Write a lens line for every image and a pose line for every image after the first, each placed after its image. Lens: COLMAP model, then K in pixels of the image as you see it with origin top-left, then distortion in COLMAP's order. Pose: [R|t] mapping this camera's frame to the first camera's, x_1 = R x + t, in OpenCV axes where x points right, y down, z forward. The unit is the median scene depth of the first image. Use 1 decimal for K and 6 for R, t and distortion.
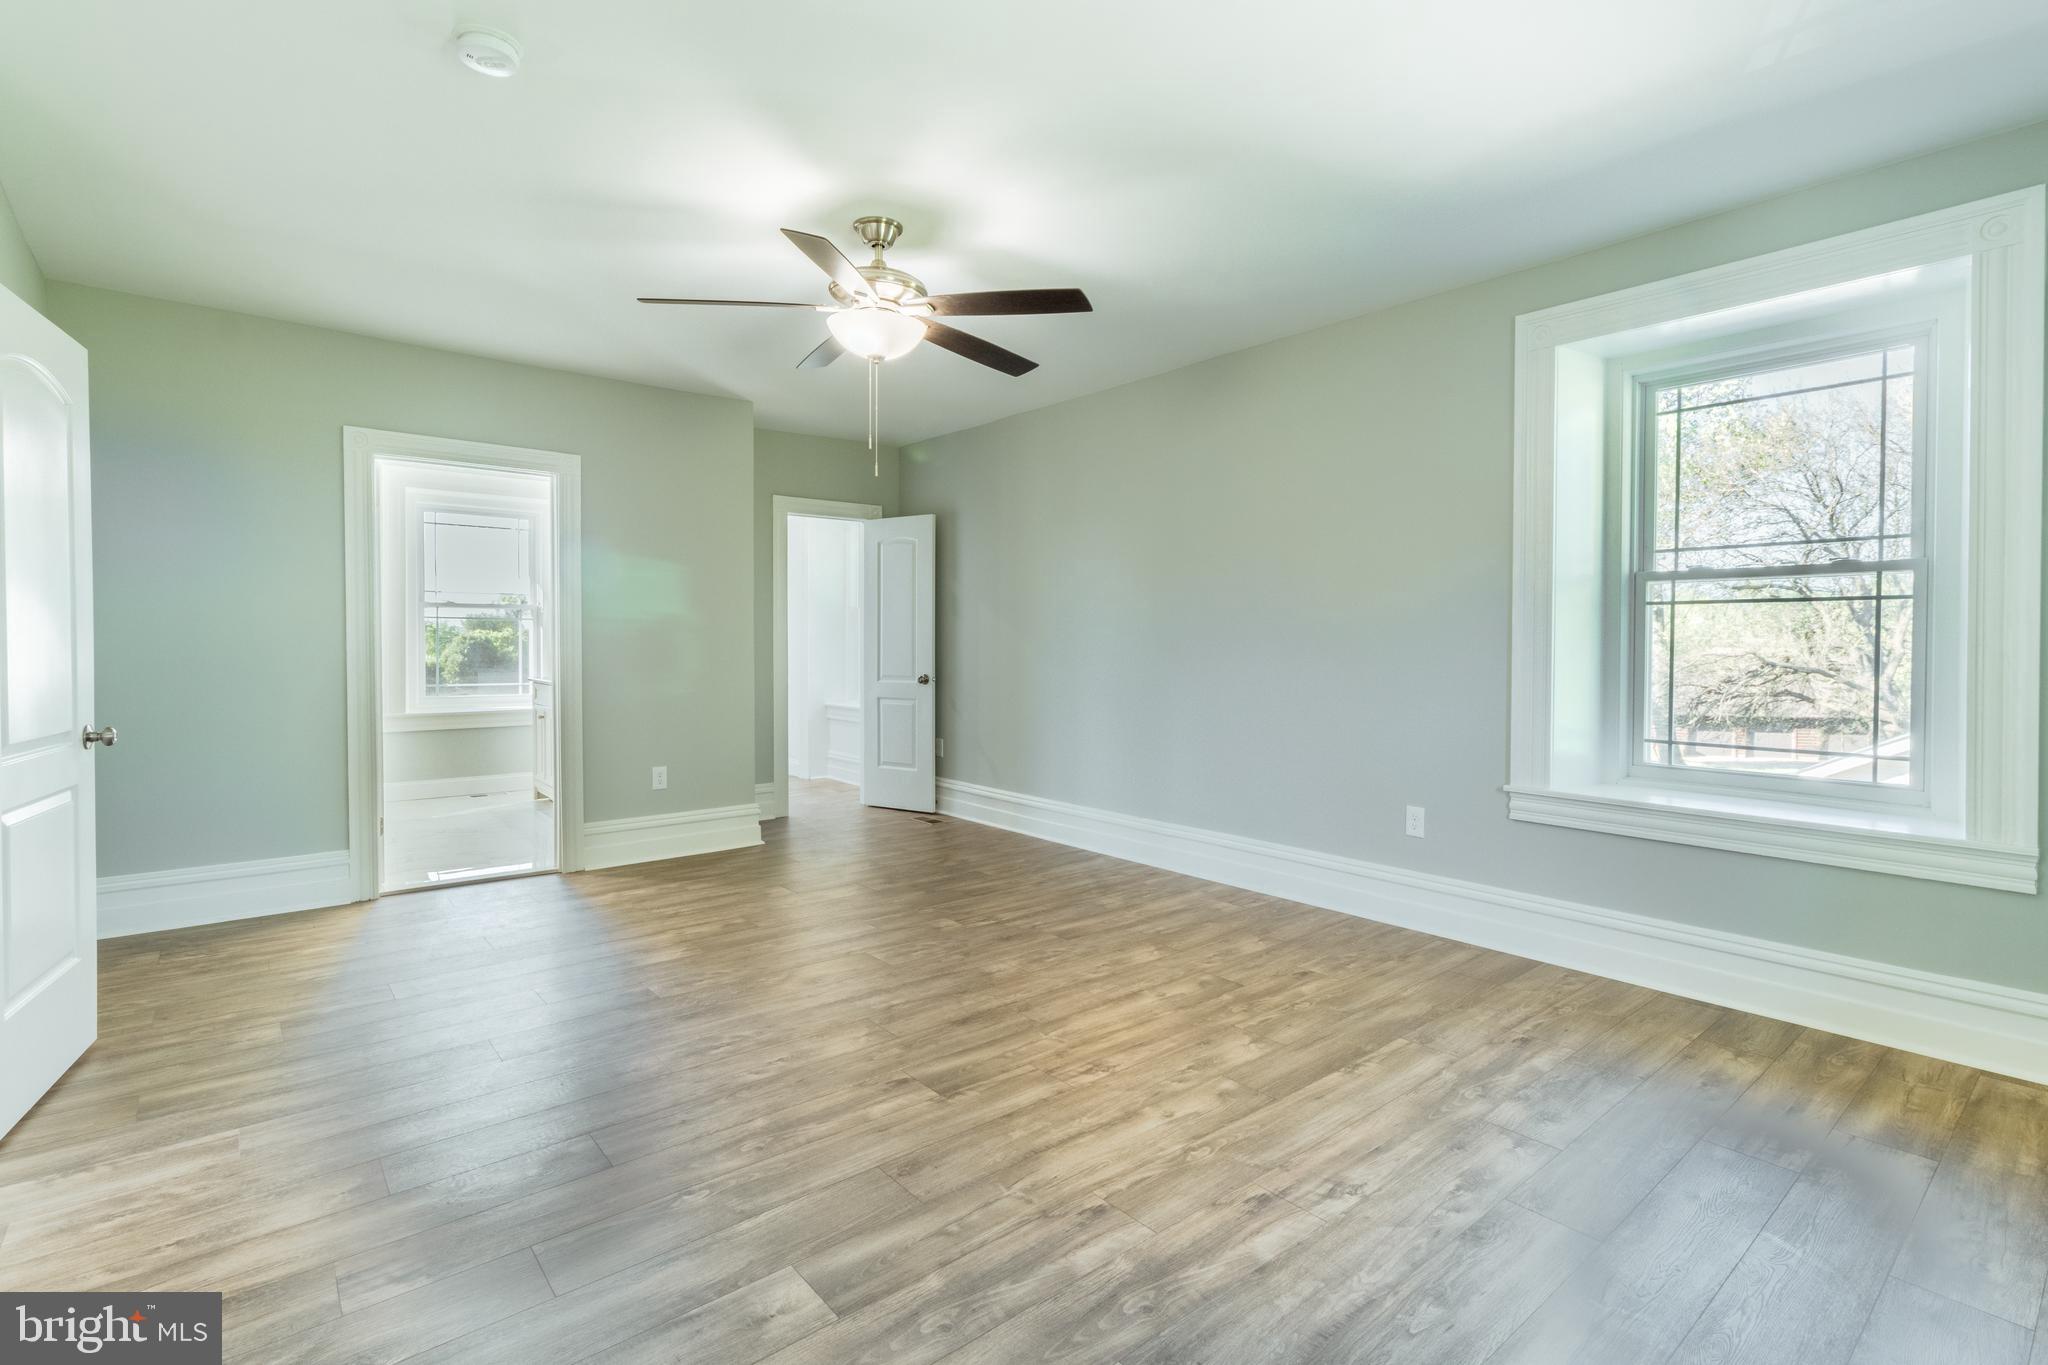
lens RADIAL K [[960.7, 0, 1020.5], [0, 960.7, 671.1], [0, 0, 1]] dist [0.002050, 0.000629]
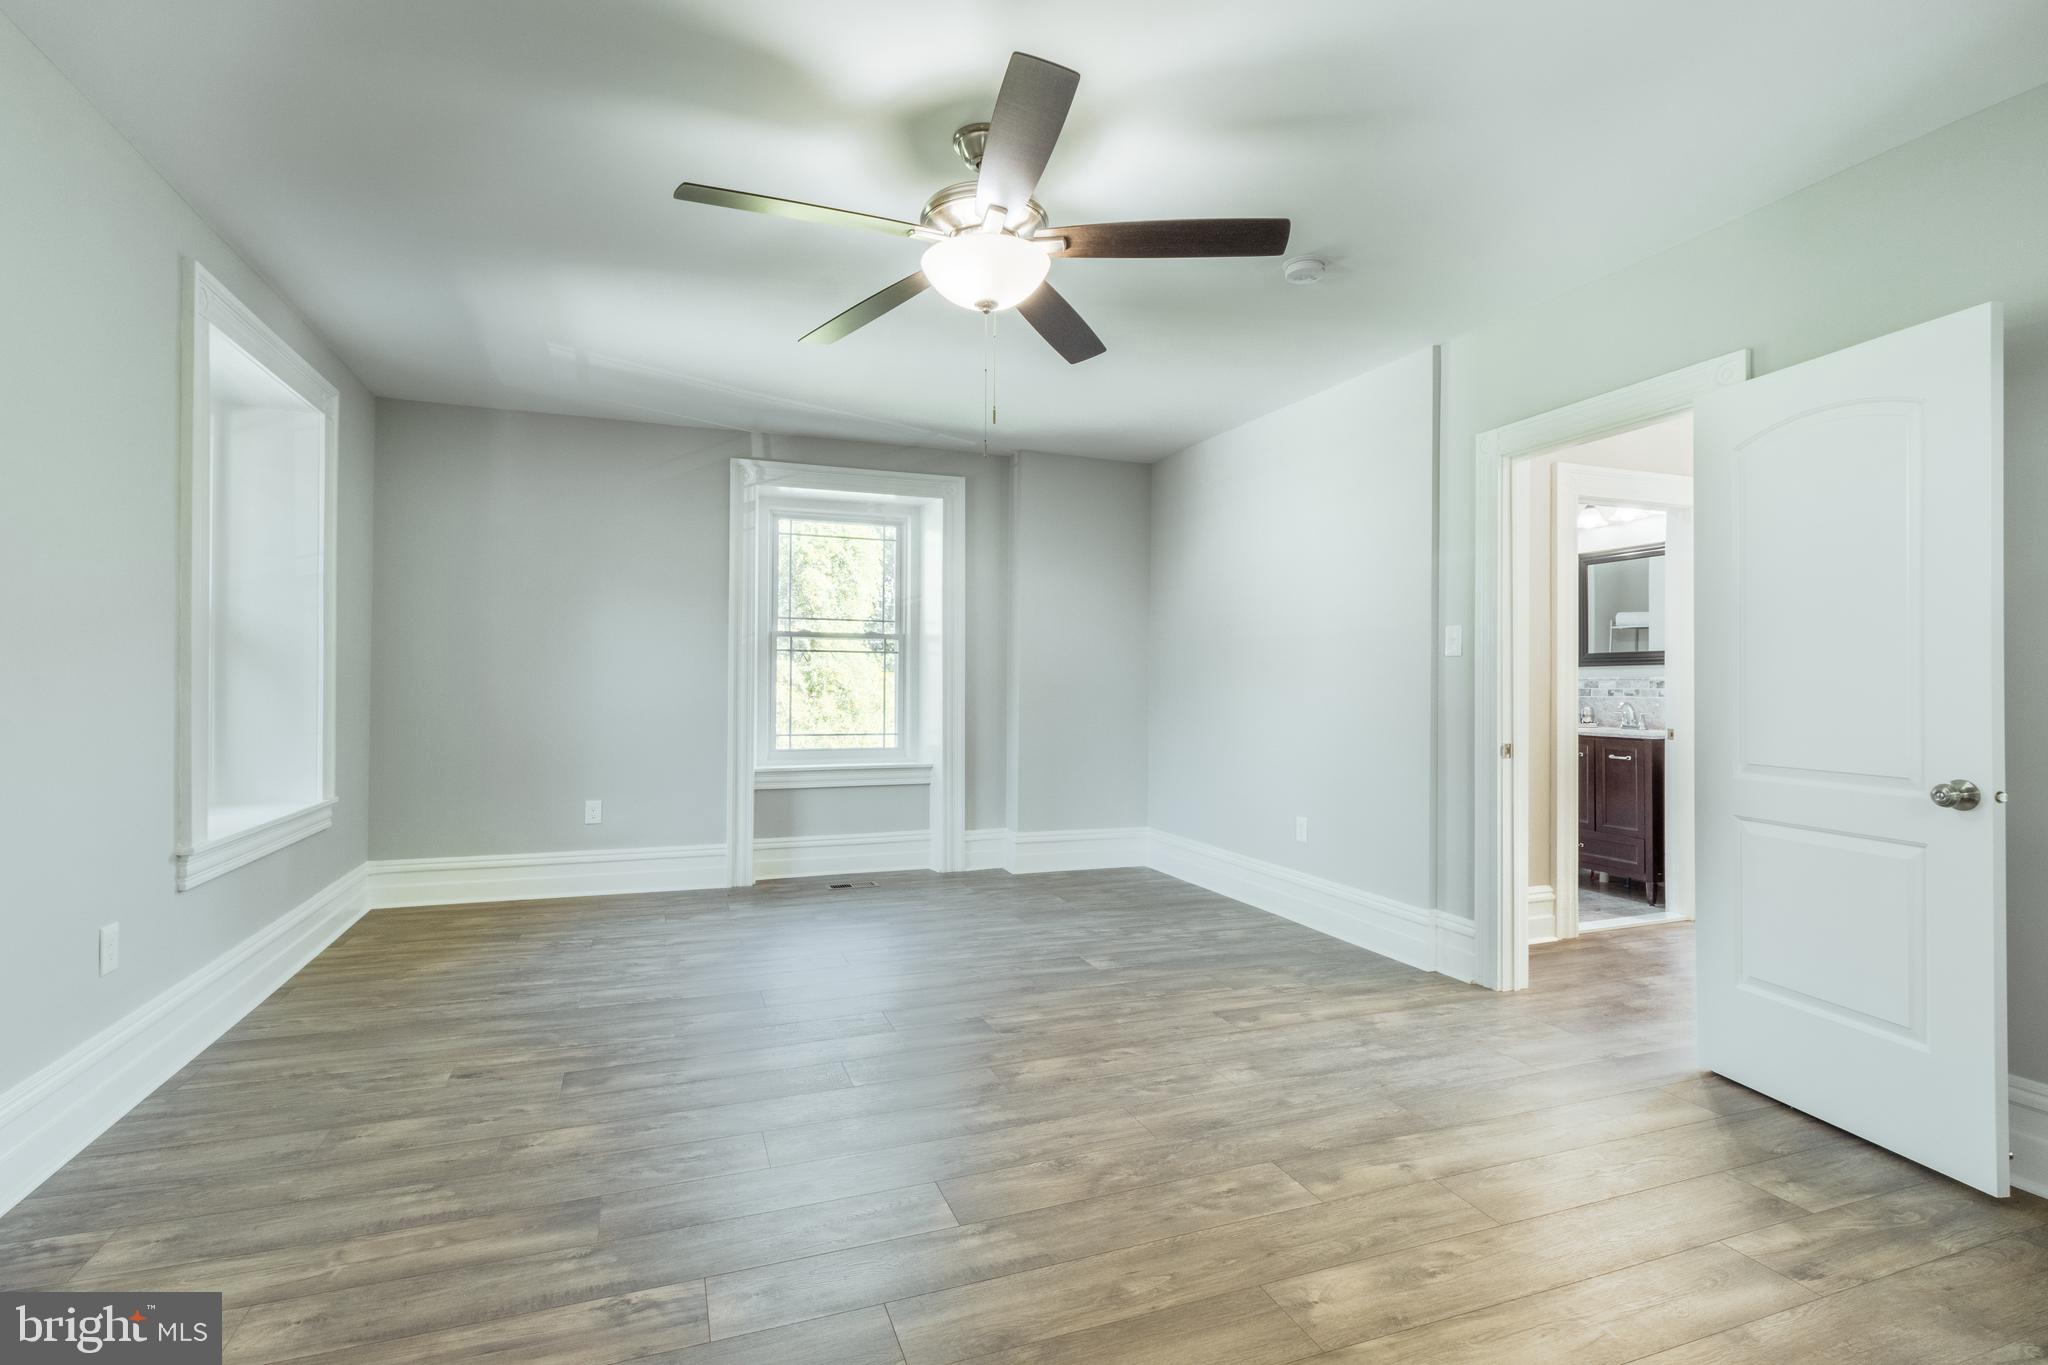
lens RADIAL K [[960.7, 0, 1024.7], [0, 960.7, 679.5], [0, 0, 1]] dist [0.002050, 0.000629]
pose [[-0.949415, -0.007276, 0.313940, -0.440323], [0.001337, 0.999629, 0.027209, -0.038726], [-0.314022, 0.026252, -0.949053, 1.803086]]
